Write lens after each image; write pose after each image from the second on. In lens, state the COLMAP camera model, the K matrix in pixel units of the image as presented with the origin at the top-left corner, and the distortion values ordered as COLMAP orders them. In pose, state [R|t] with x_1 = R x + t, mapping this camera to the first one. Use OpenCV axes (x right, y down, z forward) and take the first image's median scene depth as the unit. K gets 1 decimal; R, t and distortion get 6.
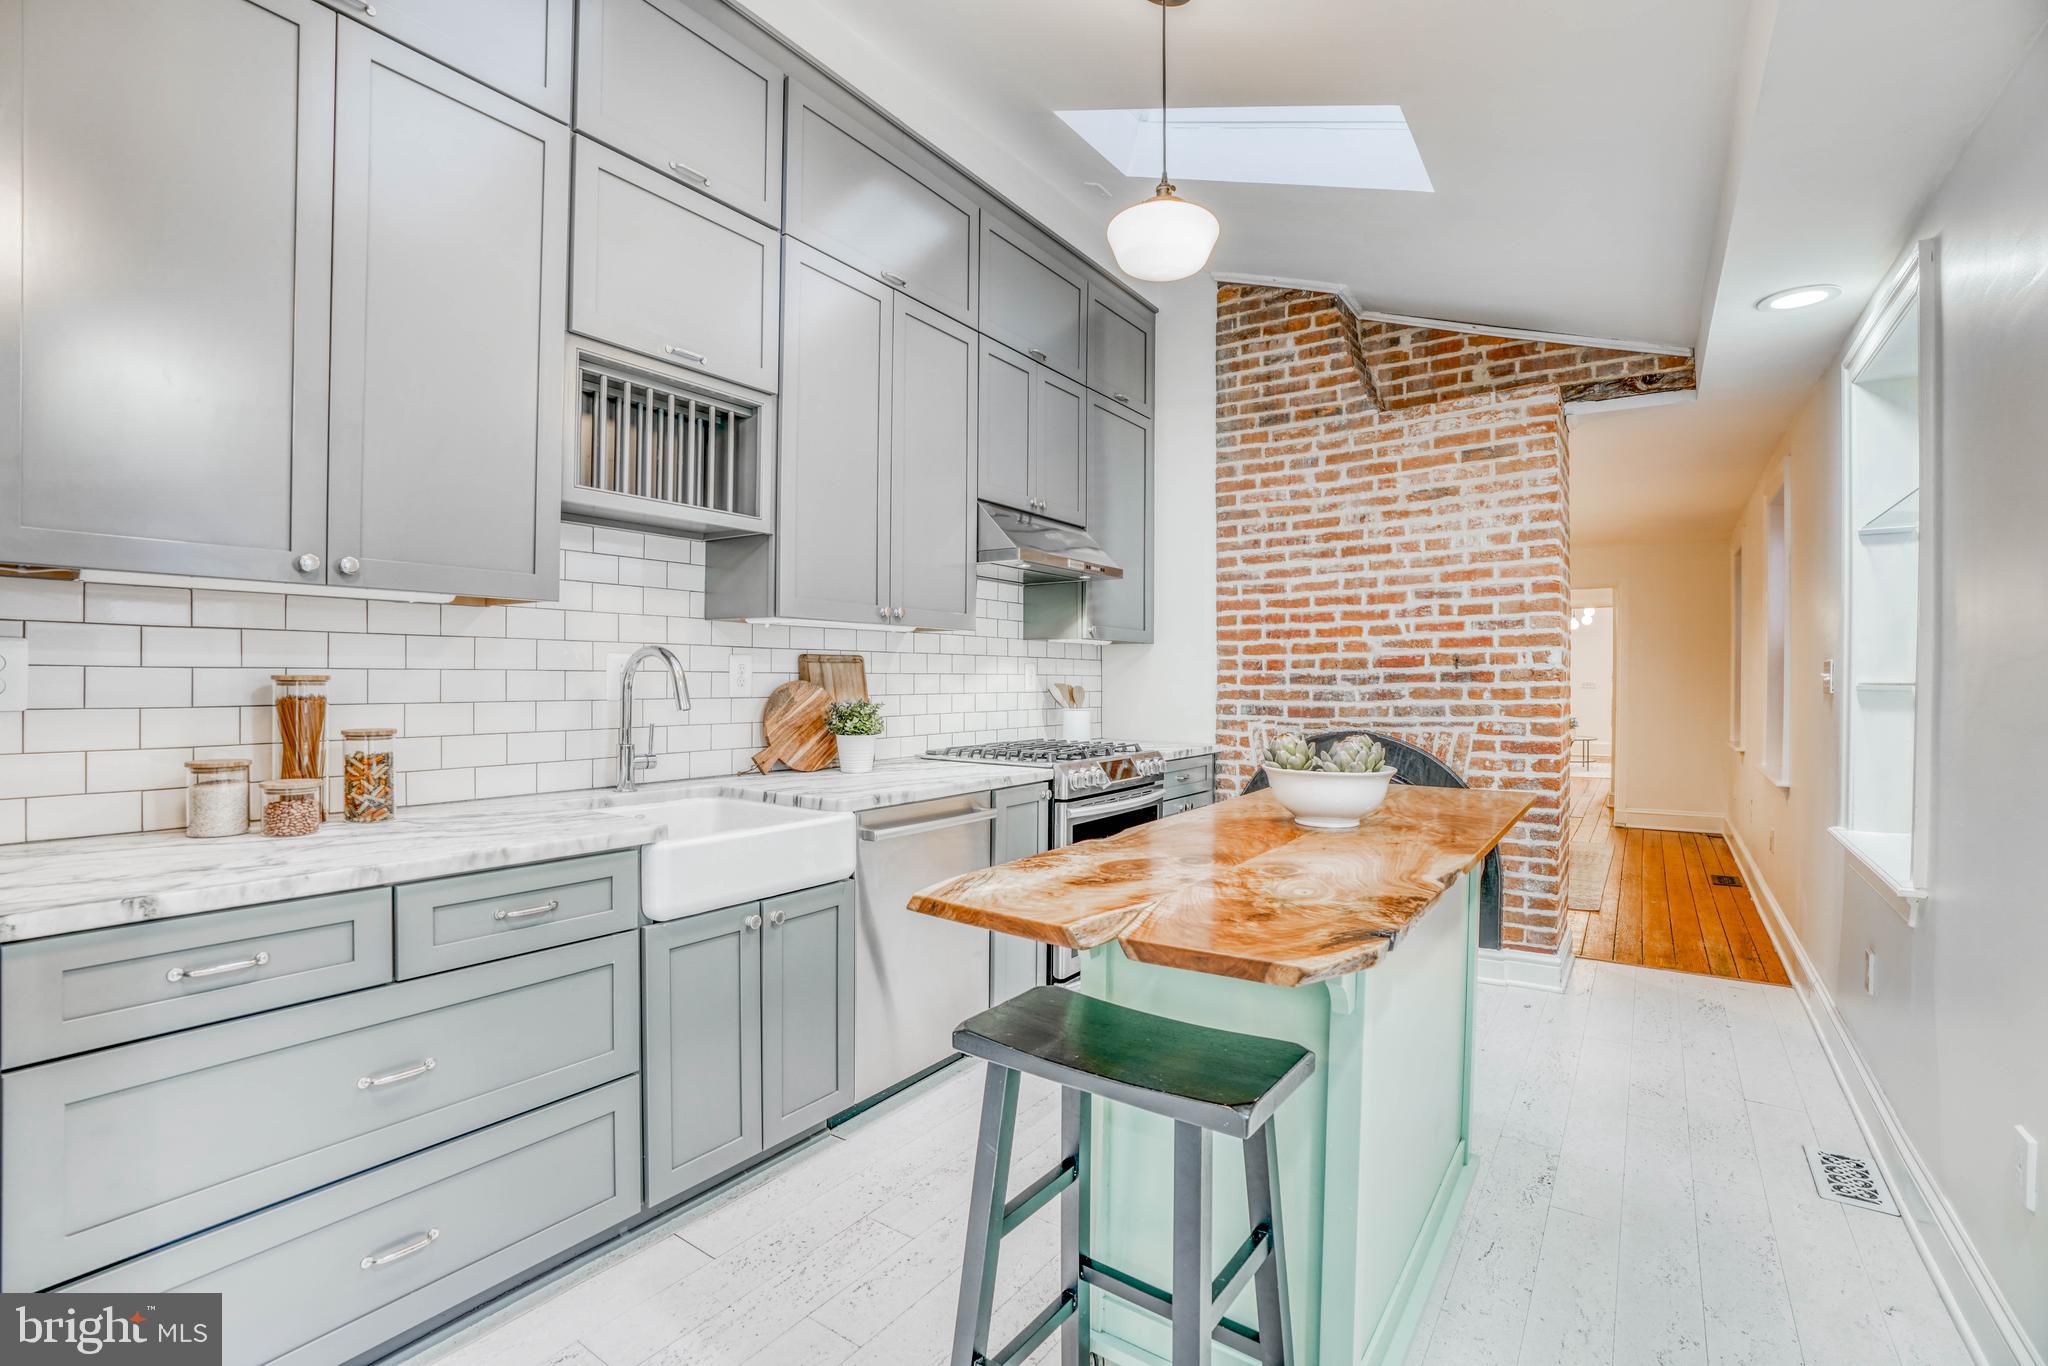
lens RADIAL K [[941.2, 0, 1016.4], [0, 941.2, 684.8], [0, 0, 1]] dist [-0.074319, 0.030959]
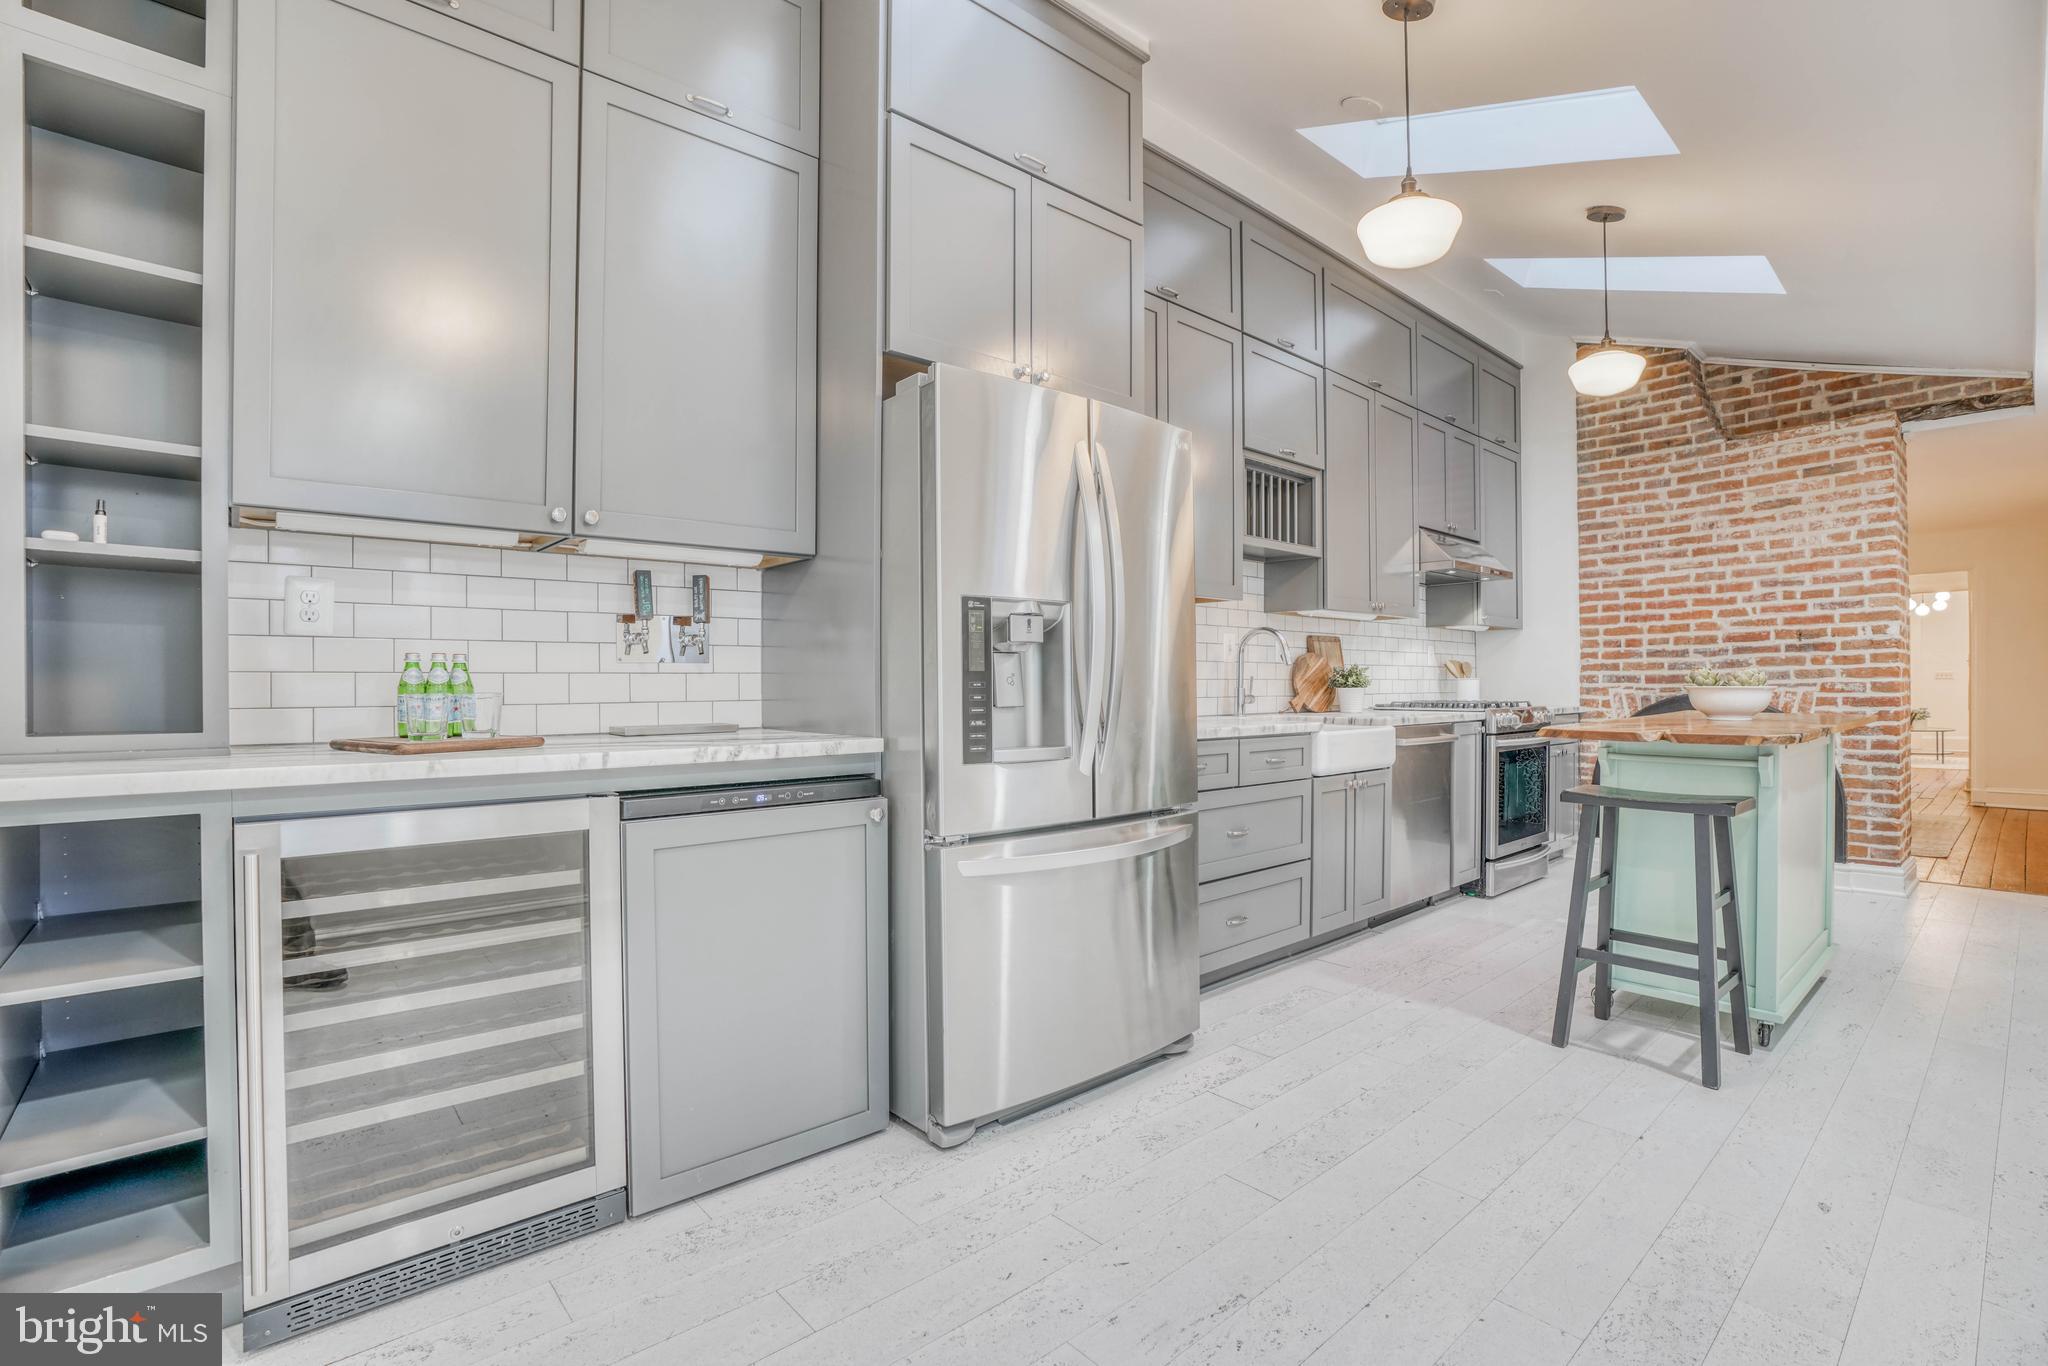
lens RADIAL K [[951.3, 0, 1009.3], [0, 951.3, 685.9], [0, 0, 1]] dist [-0.057203, 0.023095]
pose [[0.971412, -0.008286, -0.237253, -0.259380], [0.006266, 0.999937, -0.009266, 0.045746], [0.237315, 0.007514, 0.971404, -0.452343]]
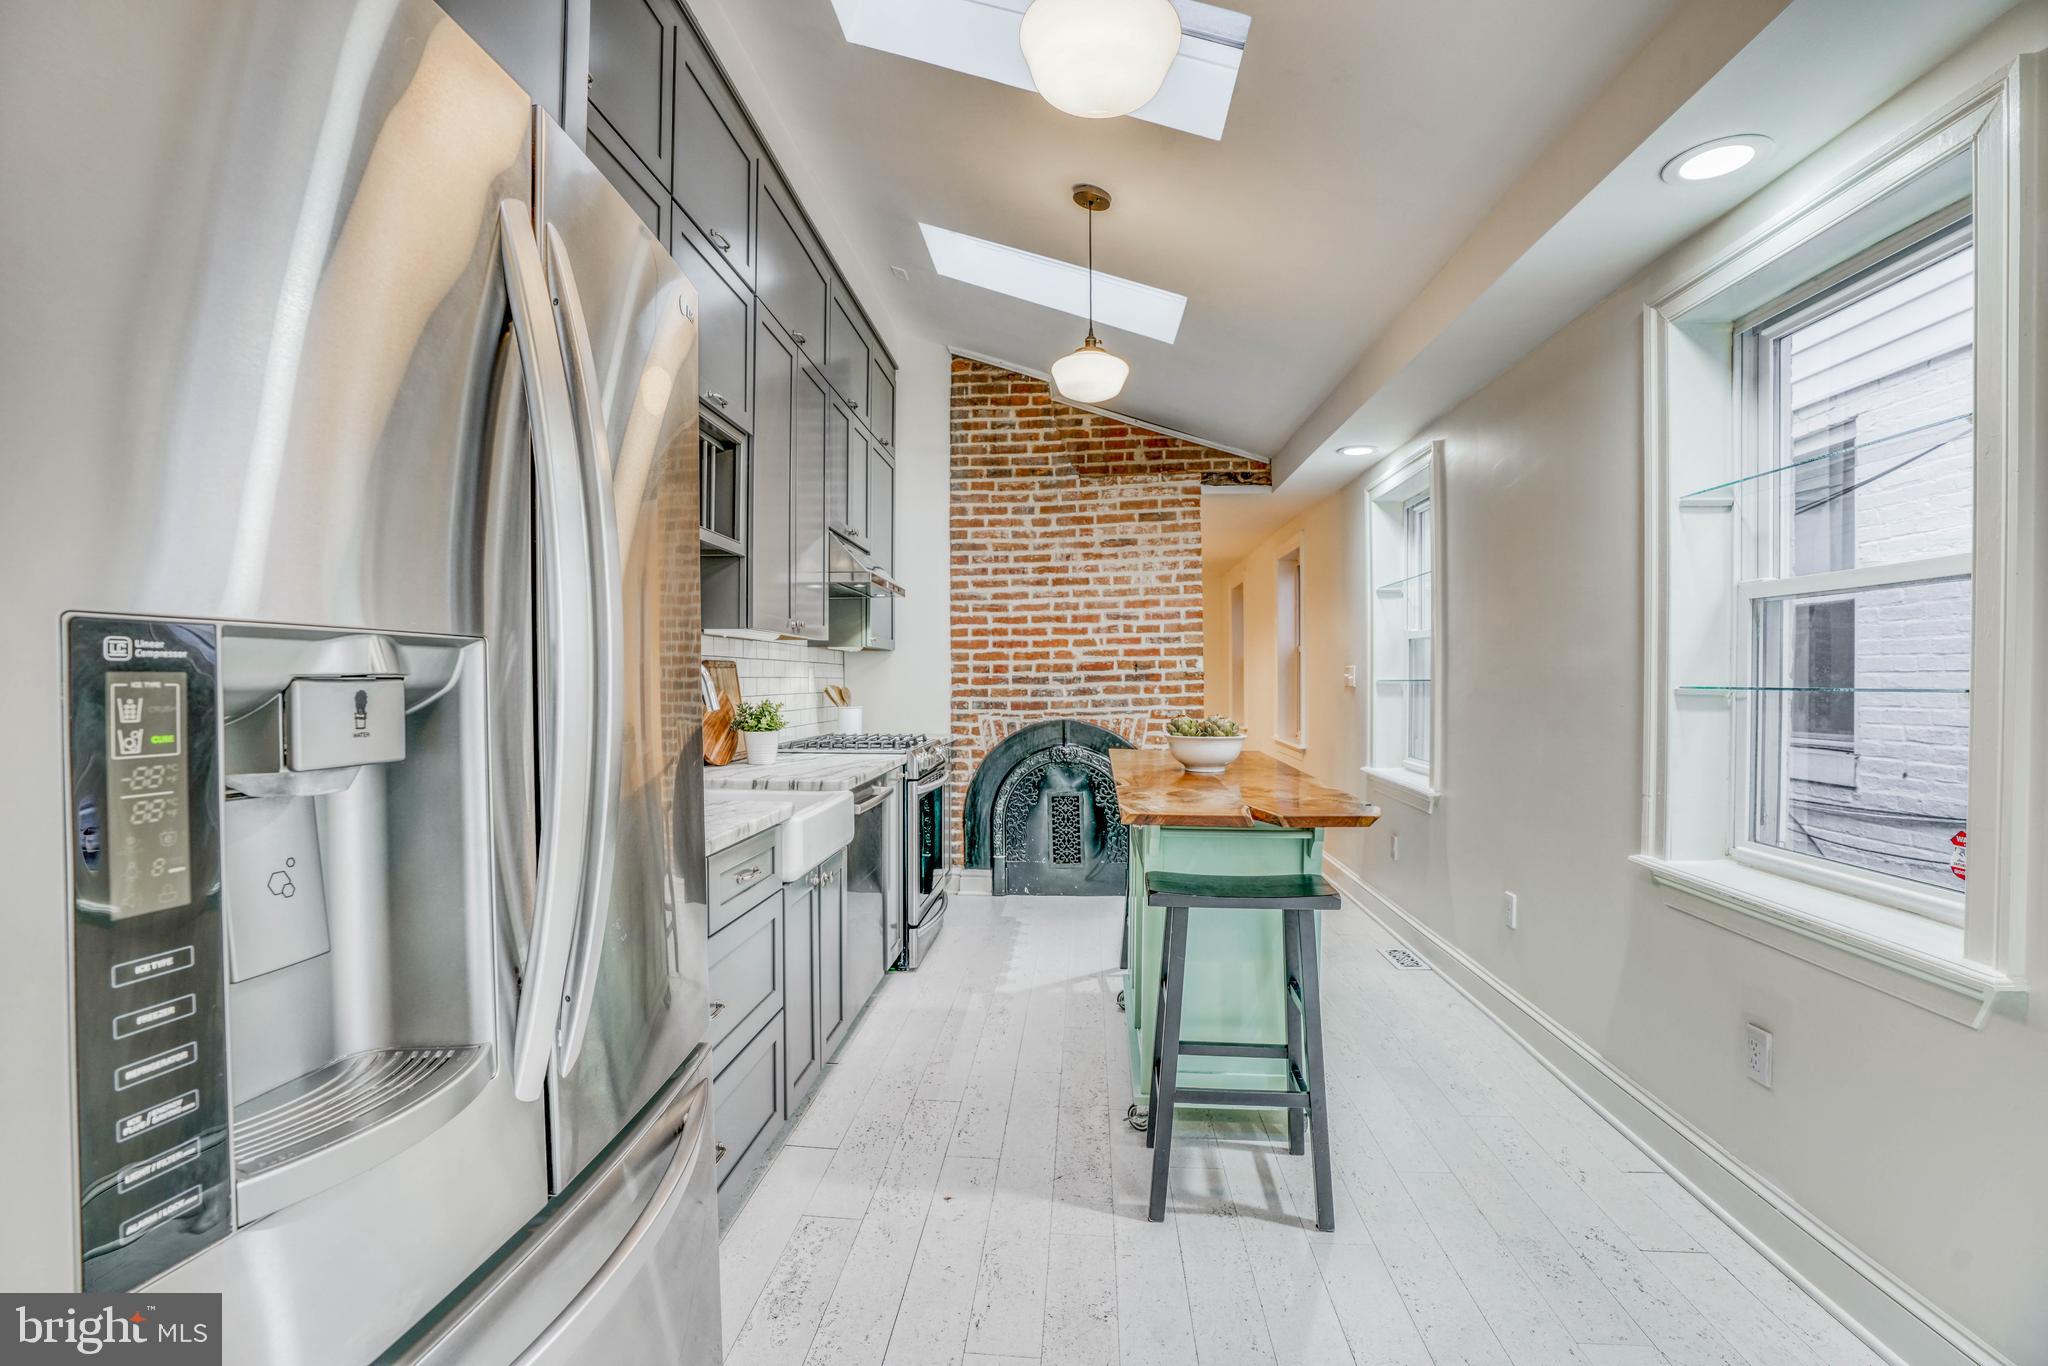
lens RADIAL K [[941.2, 0, 1016.4], [0, 941.2, 684.8], [0, 0, 1]] dist [-0.074319, 0.030959]
pose [[0.859377, -0.009077, 0.511263, -0.366379], [0.010163, 0.999948, 0.000670, -0.000484], [-0.511242, 0.004620, 0.859424, -0.100812]]
